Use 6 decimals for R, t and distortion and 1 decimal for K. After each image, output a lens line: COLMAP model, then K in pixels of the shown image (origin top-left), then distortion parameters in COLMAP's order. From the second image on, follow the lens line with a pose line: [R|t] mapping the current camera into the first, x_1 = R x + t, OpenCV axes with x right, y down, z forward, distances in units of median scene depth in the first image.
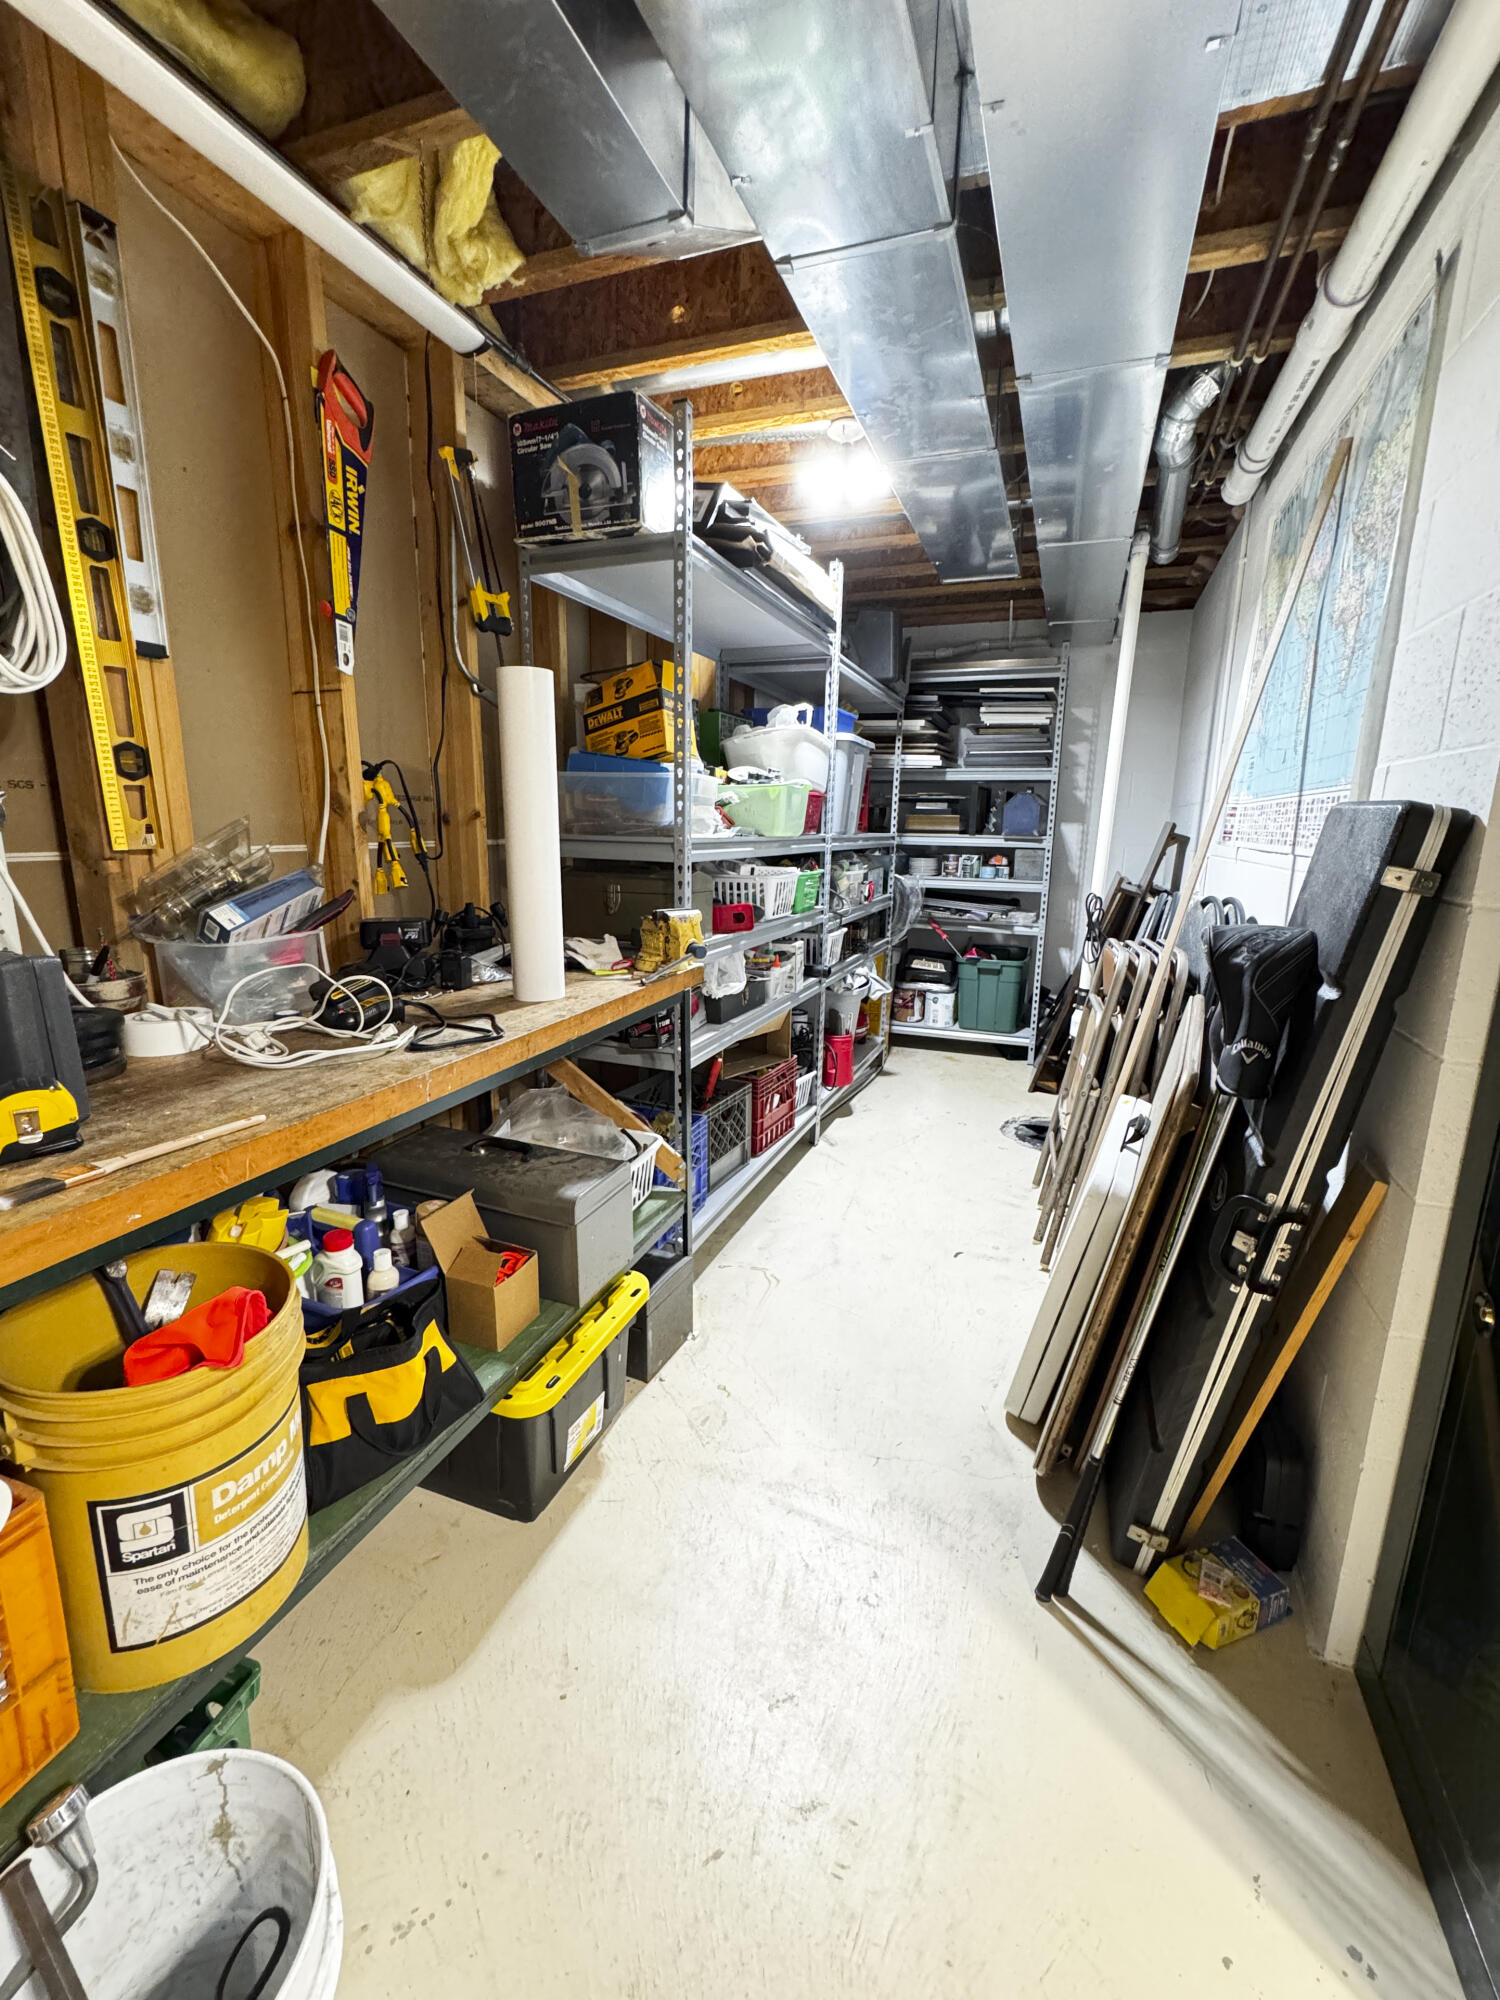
lens RADIAL K [[823.0, 0, 750.0], [0, 823.0, 1000.0], [0, 0, 1]] dist [-0.001537, 0.000007]
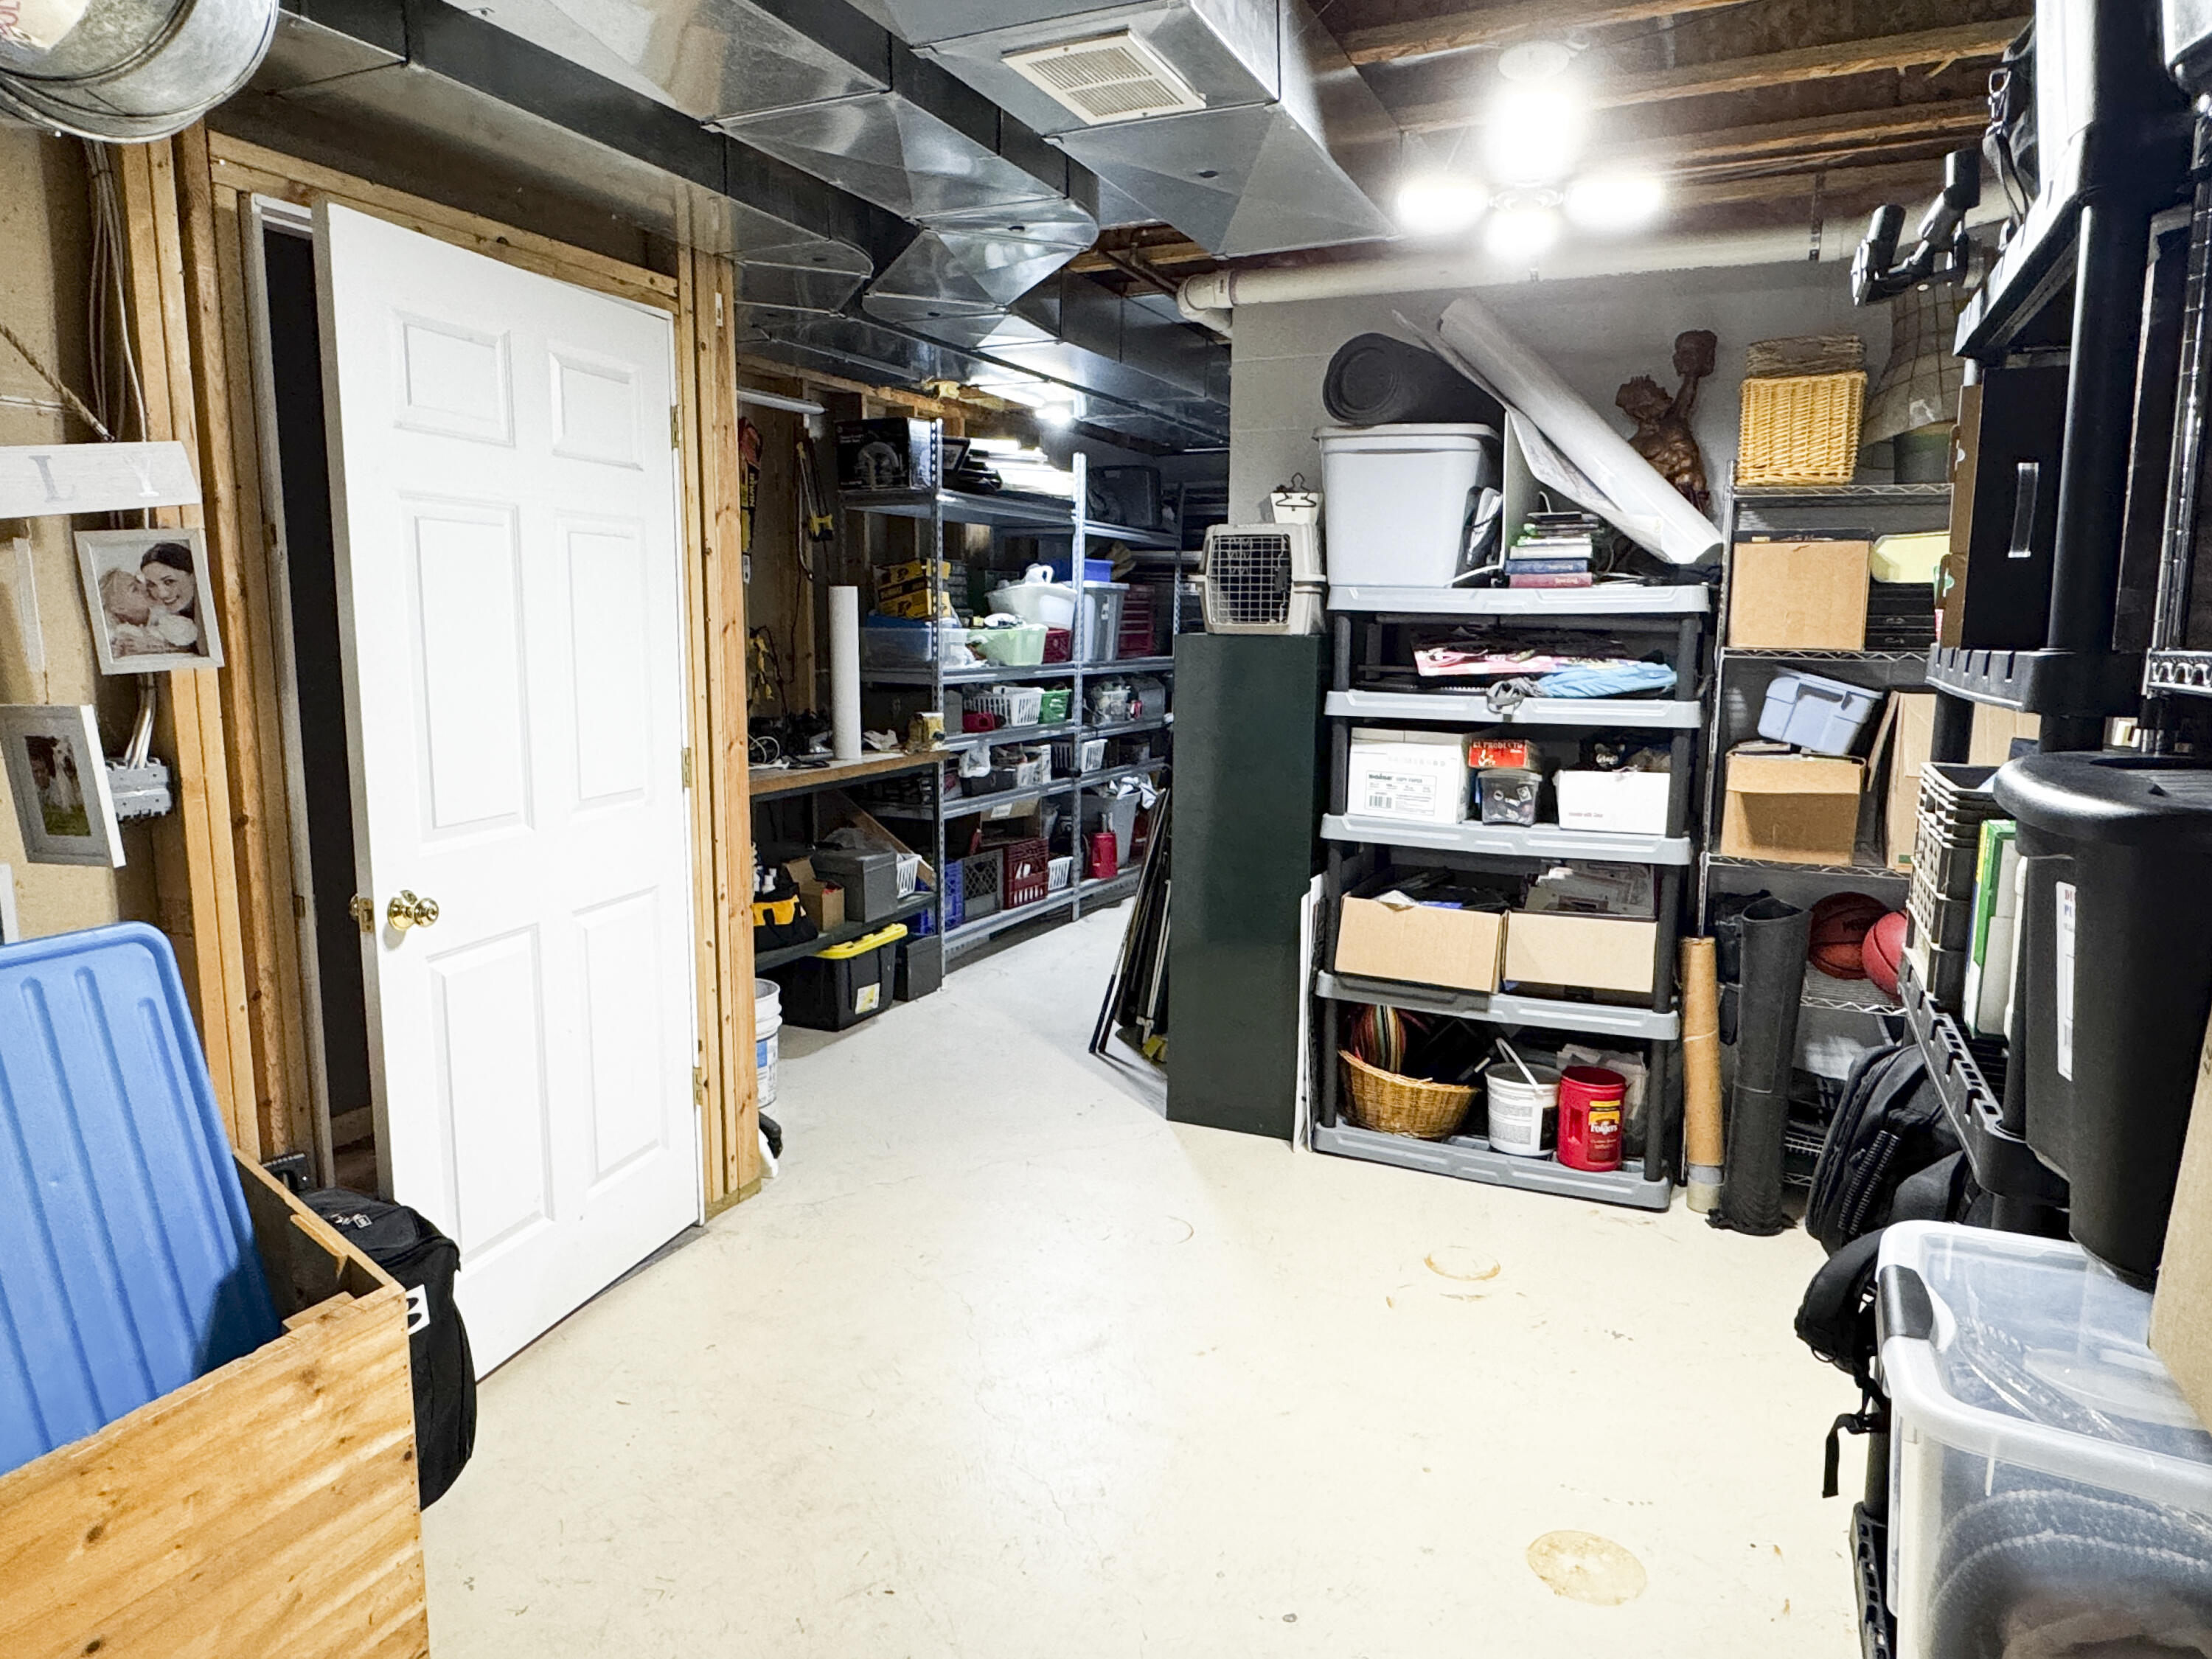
lens RADIAL K [[1393.6, 0, 1088.9], [0, 1393.6, 834.7], [0, 0, 1]] dist [-0.001188, 0.000064]
pose [[0.997094, 0.003191, -0.076112, 0.398001], [-0.007744, 0.998192, -0.059598, 0.268181], [0.075785, 0.060014, 0.995317, -1.567292]]
